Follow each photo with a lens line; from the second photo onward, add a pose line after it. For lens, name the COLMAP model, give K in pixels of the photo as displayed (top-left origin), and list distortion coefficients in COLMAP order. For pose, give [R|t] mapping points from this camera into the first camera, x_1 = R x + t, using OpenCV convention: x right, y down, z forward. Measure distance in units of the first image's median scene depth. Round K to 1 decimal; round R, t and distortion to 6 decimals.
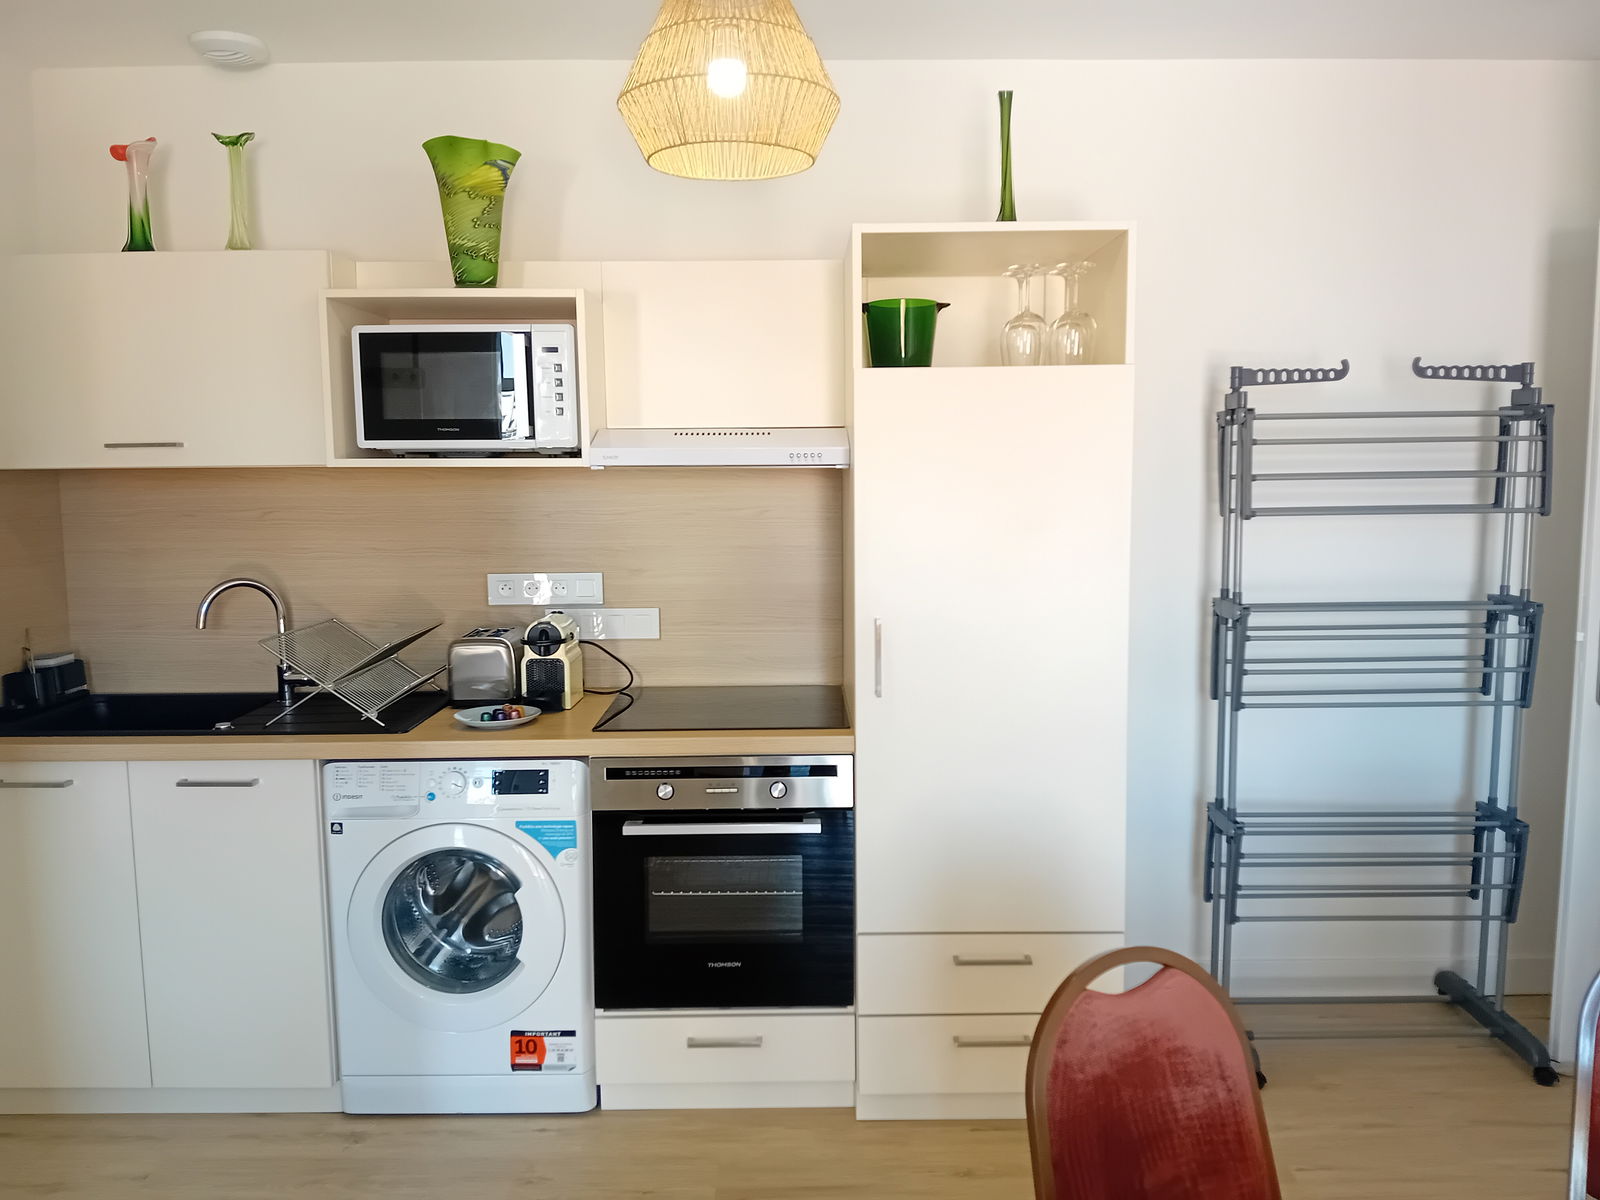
lens RADIAL K [[1220.4, 0, 806.4], [0, 1220.4, 596.8], [0, 0, 1]] dist [0.102994, -0.214283]
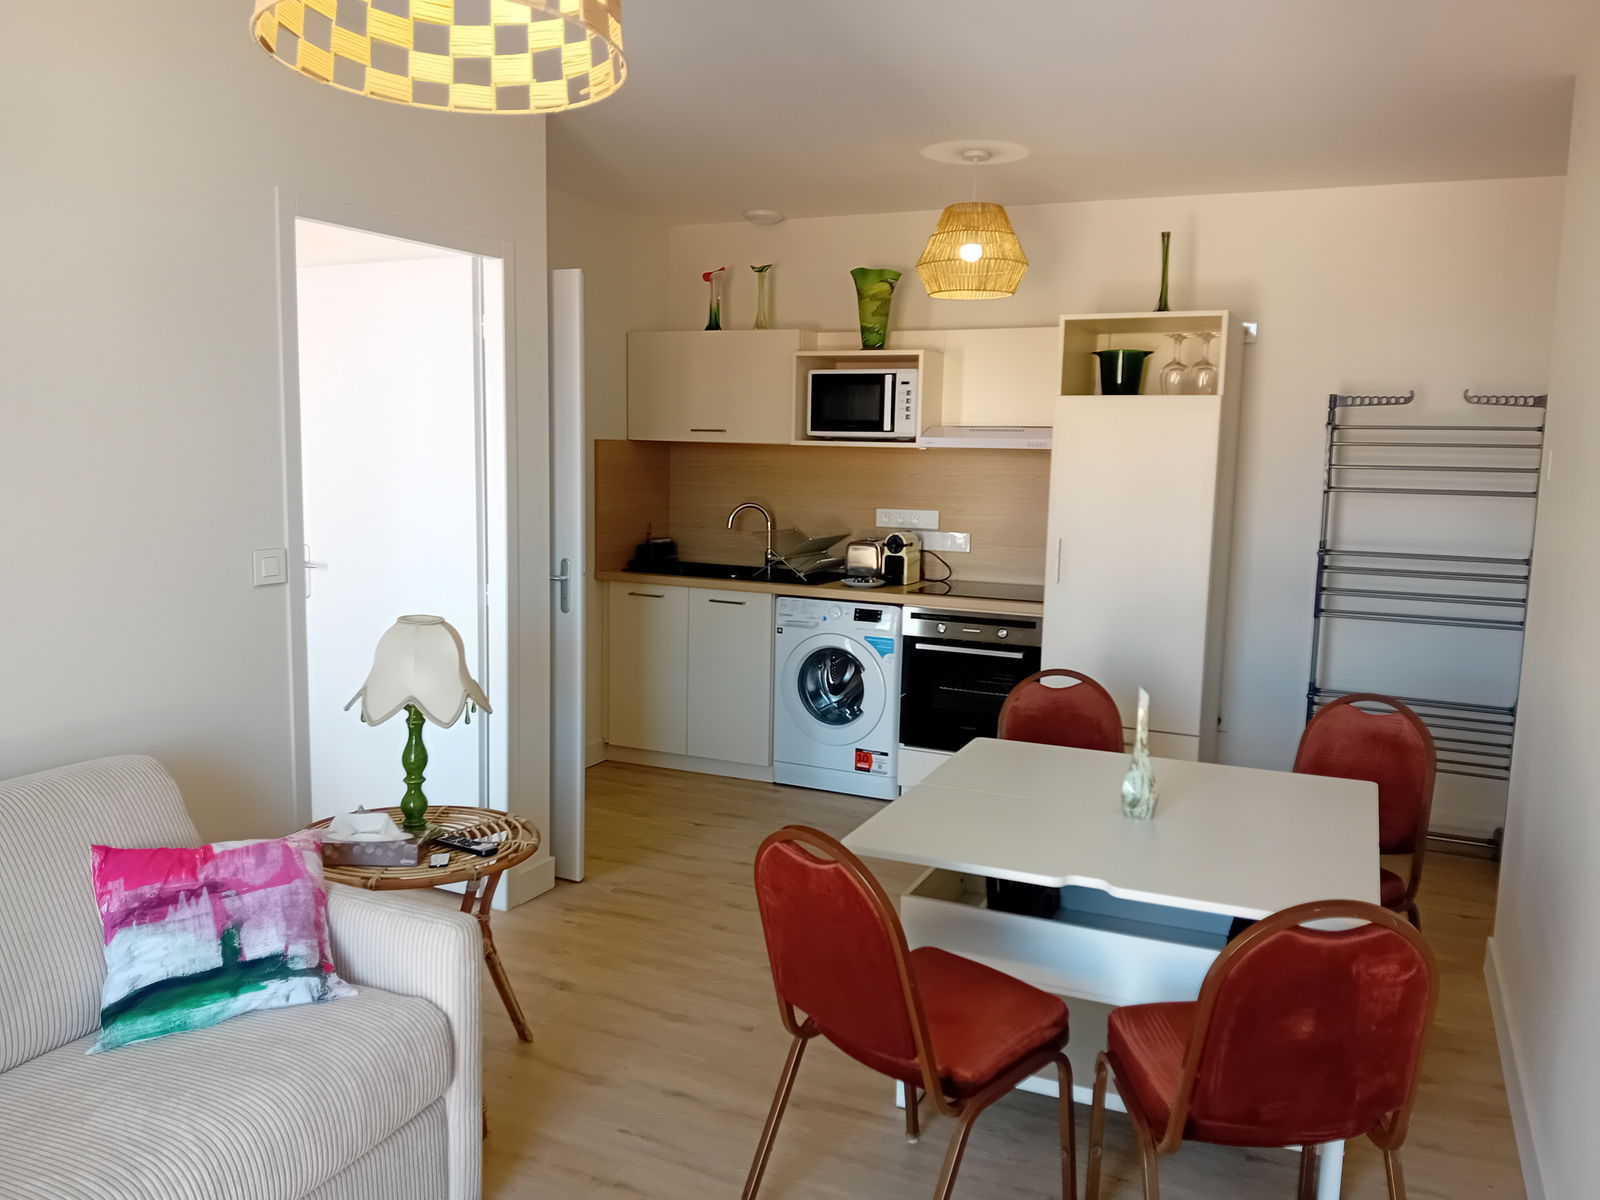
lens RADIAL K [[1220.4, 0, 806.4], [0, 1220.4, 596.8], [0, 0, 1]] dist [0.102994, -0.214283]
pose [[0.903910, 0.080285, -0.420120, 0.441717], [-0.075503, 0.996751, 0.028033, 0.074010], [0.421006, 0.006381, 0.907036, -0.696831]]
